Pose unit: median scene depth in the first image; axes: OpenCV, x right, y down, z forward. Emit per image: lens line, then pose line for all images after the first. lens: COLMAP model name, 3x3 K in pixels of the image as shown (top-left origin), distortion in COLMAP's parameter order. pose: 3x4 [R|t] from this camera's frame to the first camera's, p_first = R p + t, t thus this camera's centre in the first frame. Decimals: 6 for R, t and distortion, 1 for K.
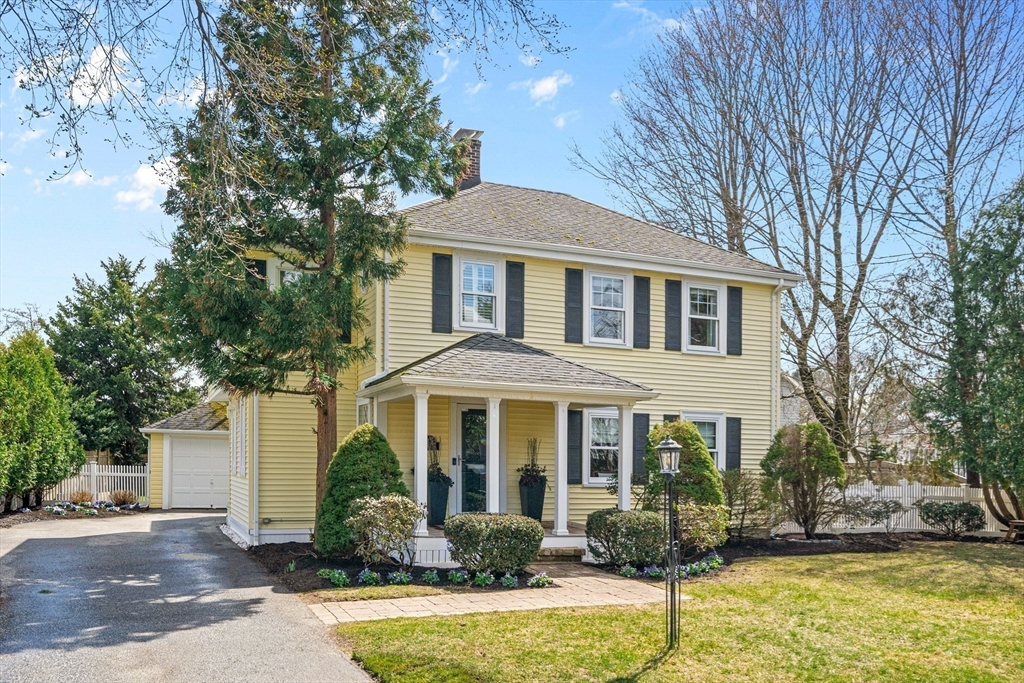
lens RADIAL K [[707.0, 0, 513.0], [0, 707.0, 339.8], [0, 0, 1]] dist [-0.008725, -0.001847]
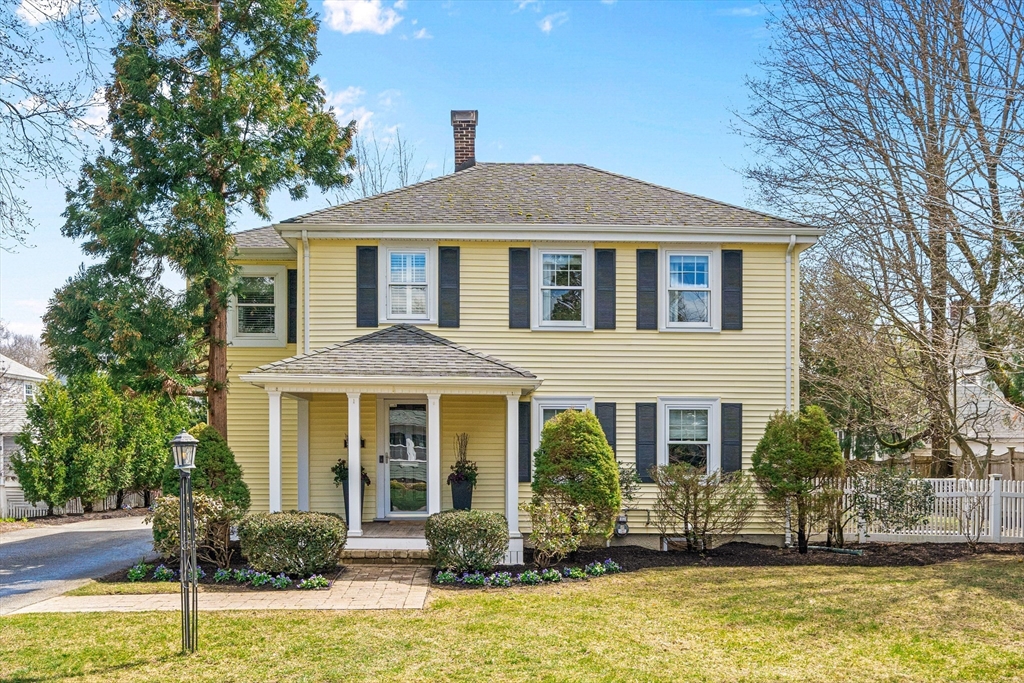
lens RADIAL K [[718.5, 0, 511.9], [0, 718.5, 345.7], [0, 0, 1]] dist [-0.024143, 0.006654]
pose [[0.952297, -0.061537, -0.298905, 0.352906], [0.064137, 0.997941, -0.001114, 0.026939], [0.298358, -0.018109, 0.954282, 0.108524]]
